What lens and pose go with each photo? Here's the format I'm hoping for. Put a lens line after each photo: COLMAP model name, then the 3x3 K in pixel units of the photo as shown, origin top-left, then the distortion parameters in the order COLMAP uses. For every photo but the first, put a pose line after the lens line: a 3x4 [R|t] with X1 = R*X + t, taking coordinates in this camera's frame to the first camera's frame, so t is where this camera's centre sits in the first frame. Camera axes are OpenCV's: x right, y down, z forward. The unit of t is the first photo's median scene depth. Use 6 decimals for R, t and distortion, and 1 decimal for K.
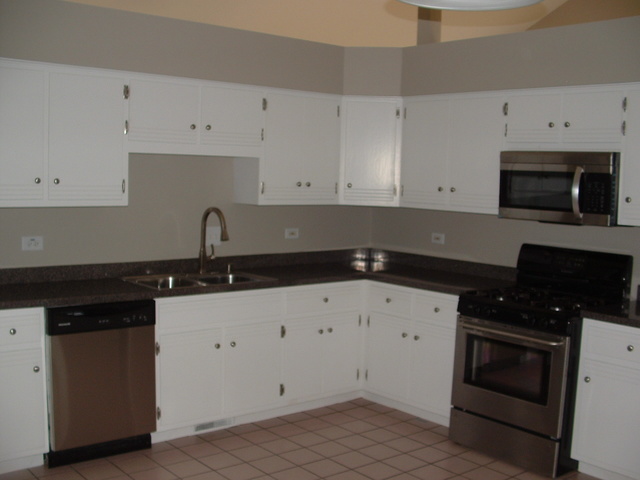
lens RADIAL K [[759.4, 0, 320.4], [0, 759.4, 240.9], [0, 0, 1]] dist [-0.178267, 0.000000]
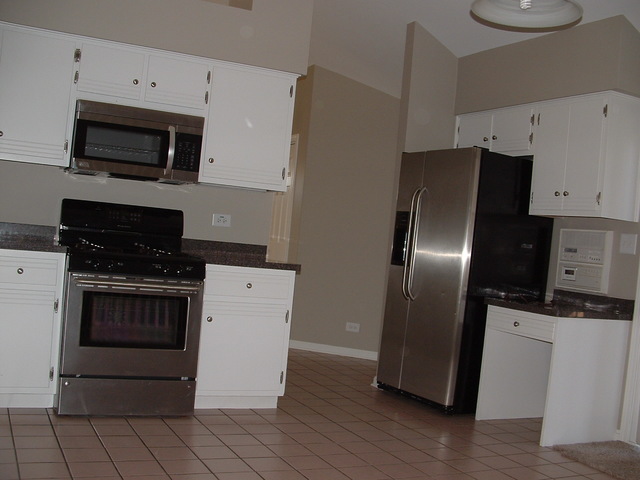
lens RADIAL K [[759.4, 0, 320.0], [0, 759.4, 240.4], [0, 0, 1]] dist [-0.178267, 0.000000]
pose [[0.224749, -0.006559, 0.974395, -0.673521], [0.002249, 0.999978, 0.006212, 0.060133], [-0.974414, 0.000795, 0.224758, 0.552589]]
